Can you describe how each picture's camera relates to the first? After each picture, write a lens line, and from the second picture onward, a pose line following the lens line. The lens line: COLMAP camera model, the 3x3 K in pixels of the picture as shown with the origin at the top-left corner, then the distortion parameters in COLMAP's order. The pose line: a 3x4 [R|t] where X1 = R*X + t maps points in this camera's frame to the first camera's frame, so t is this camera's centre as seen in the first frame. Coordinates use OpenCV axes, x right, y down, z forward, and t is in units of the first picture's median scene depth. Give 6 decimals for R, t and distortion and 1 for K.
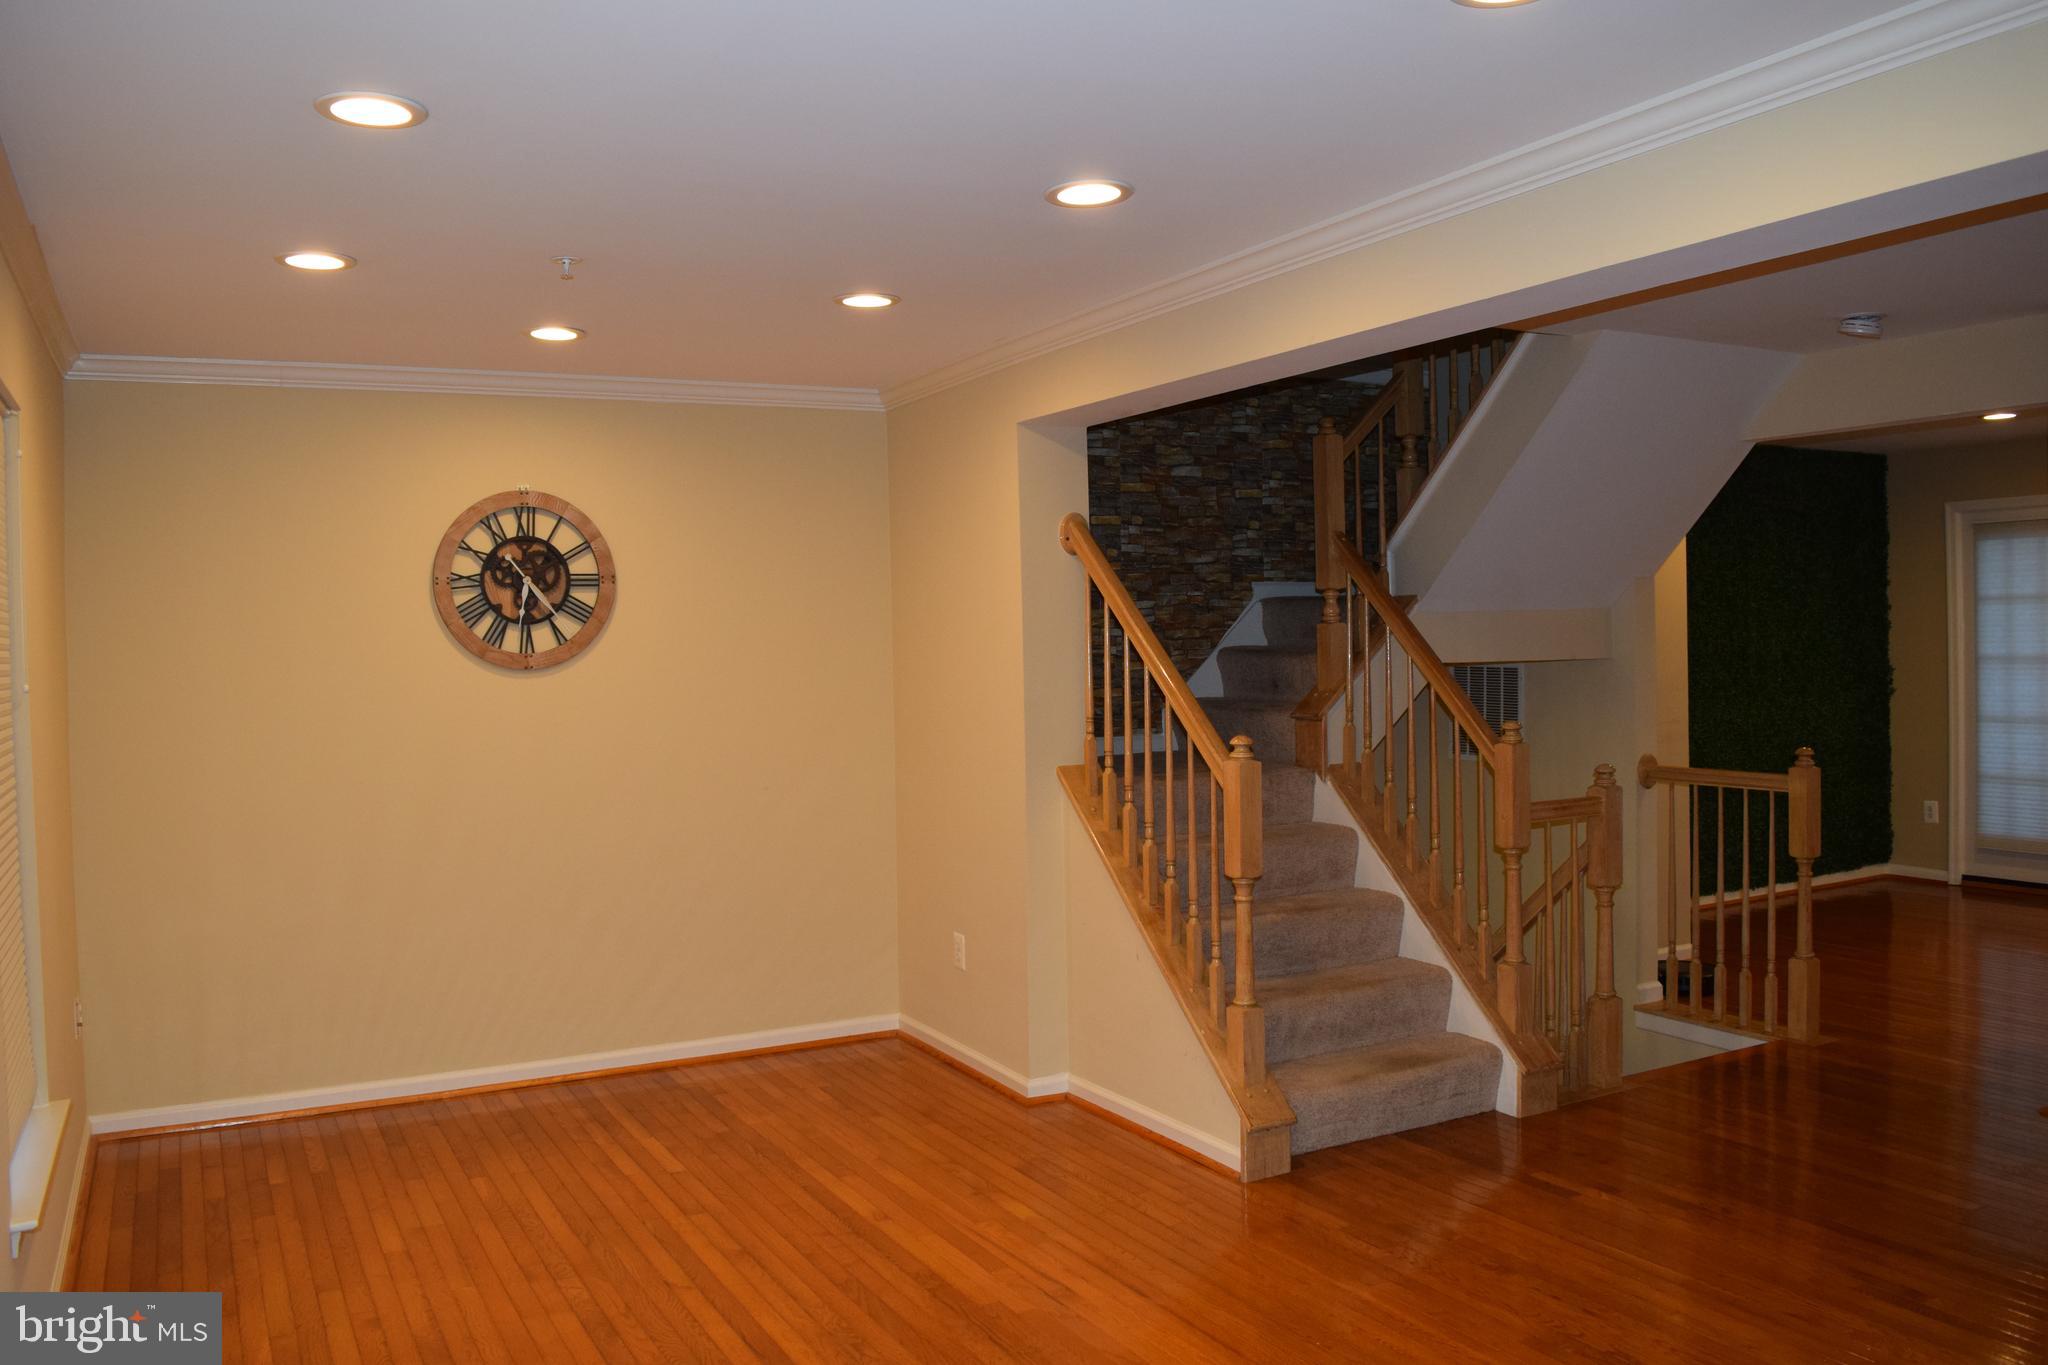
lens RADIAL K [[1602.1, 0, 1040.1], [0, 1602.1, 670.3], [0, 0, 1]] dist [-0.094865, 0.020573]
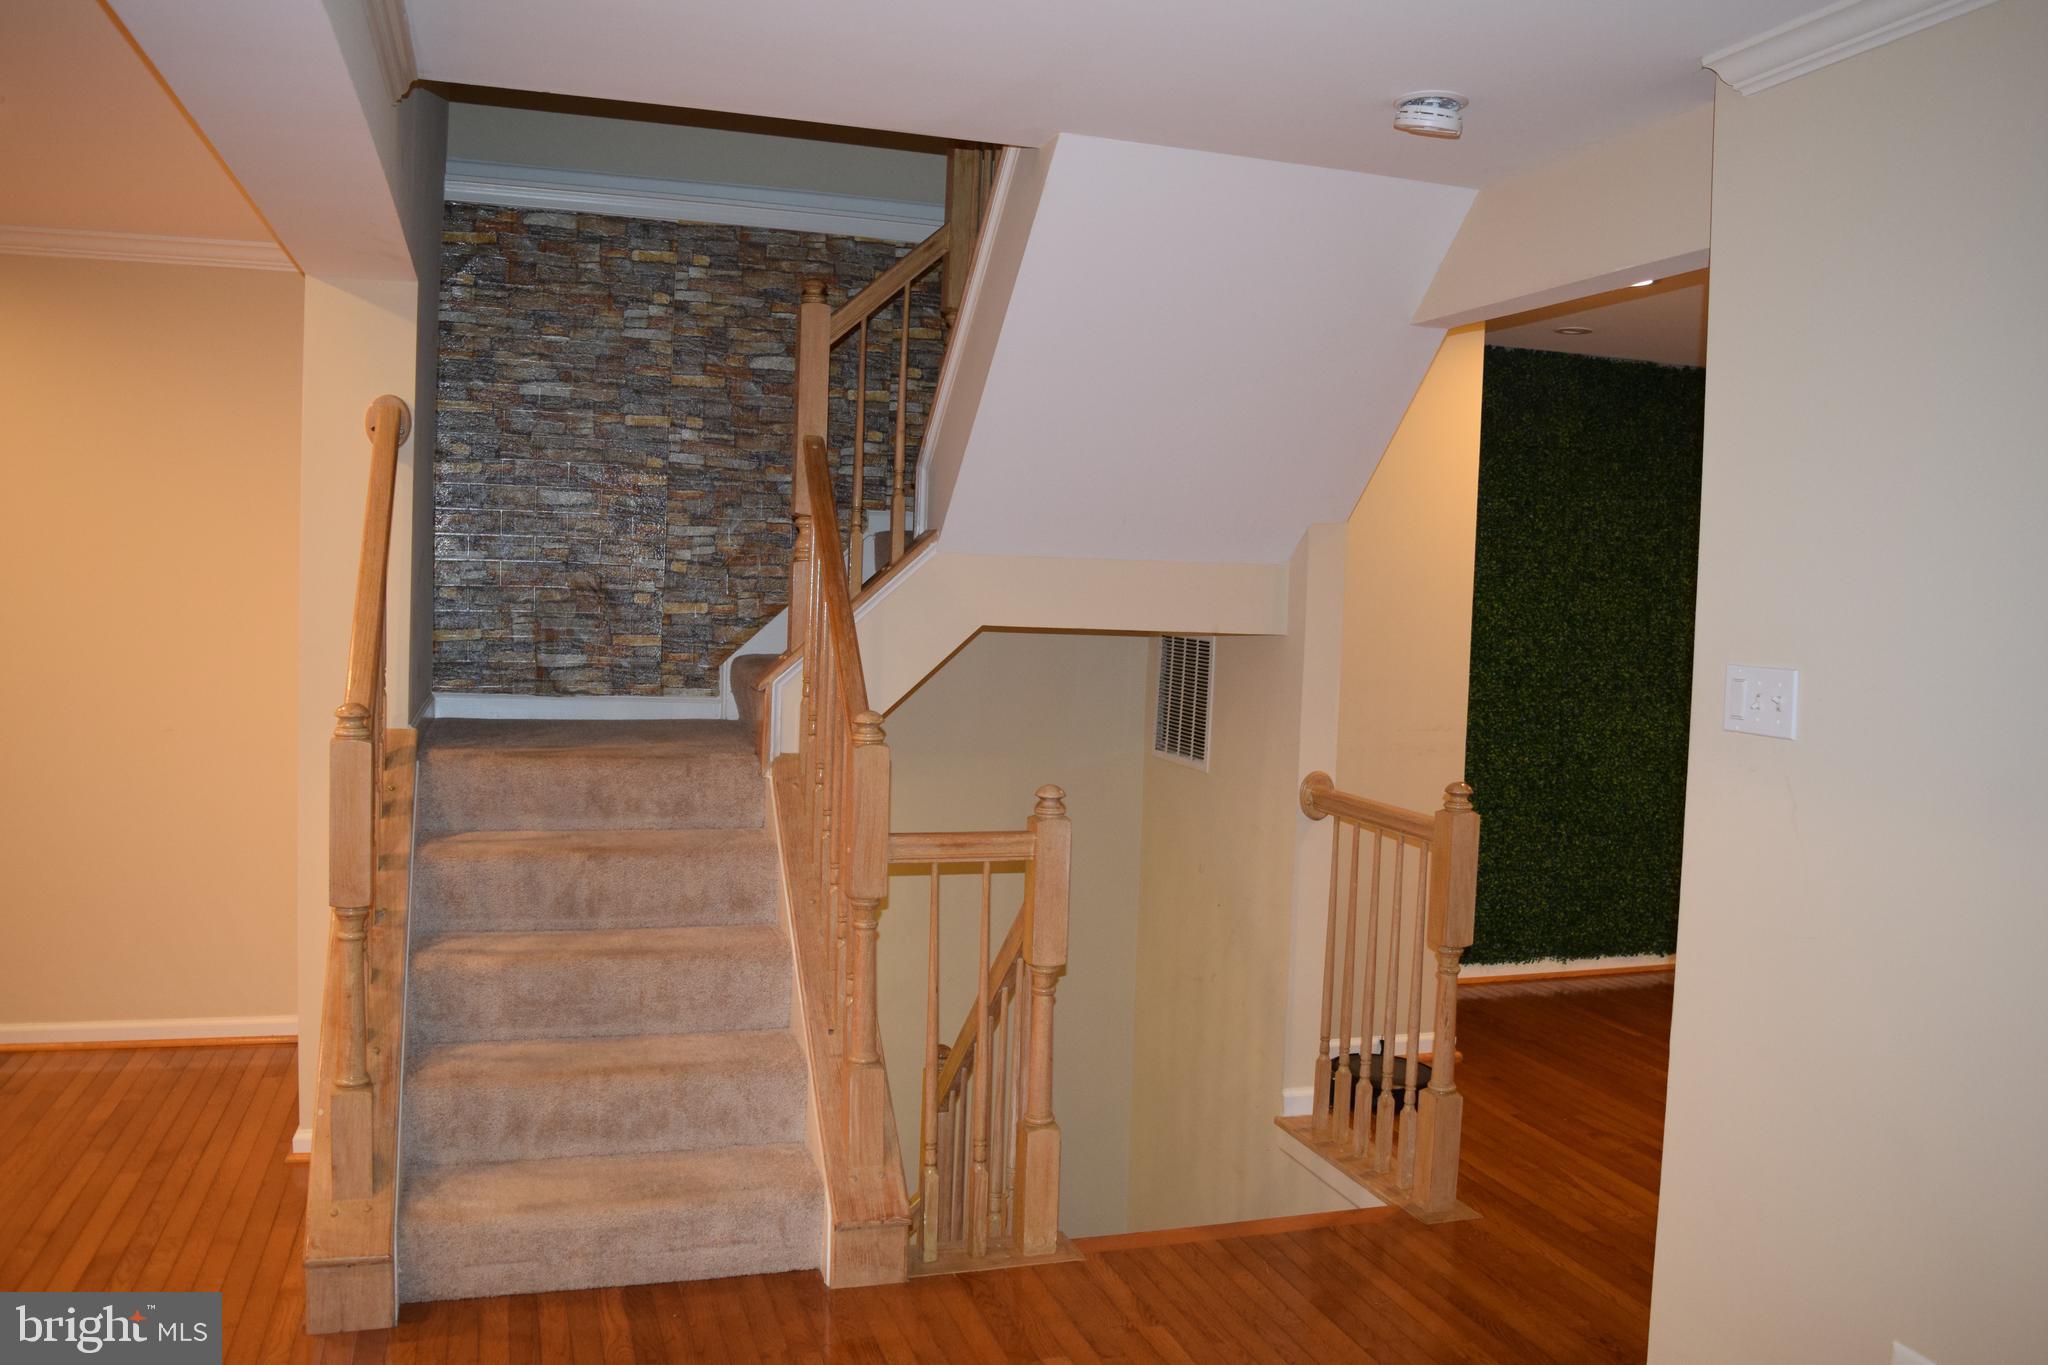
lens RADIAL K [[1602.1, 0, 1040.1], [0, 1602.1, 670.3], [0, 0, 1]] dist [-0.094865, 0.020573]
pose [[0.982042, 0.063636, -0.177605, 0.388294], [-0.058154, 0.997662, 0.035910, -0.011179], [0.179474, -0.024937, 0.983447, 0.271545]]
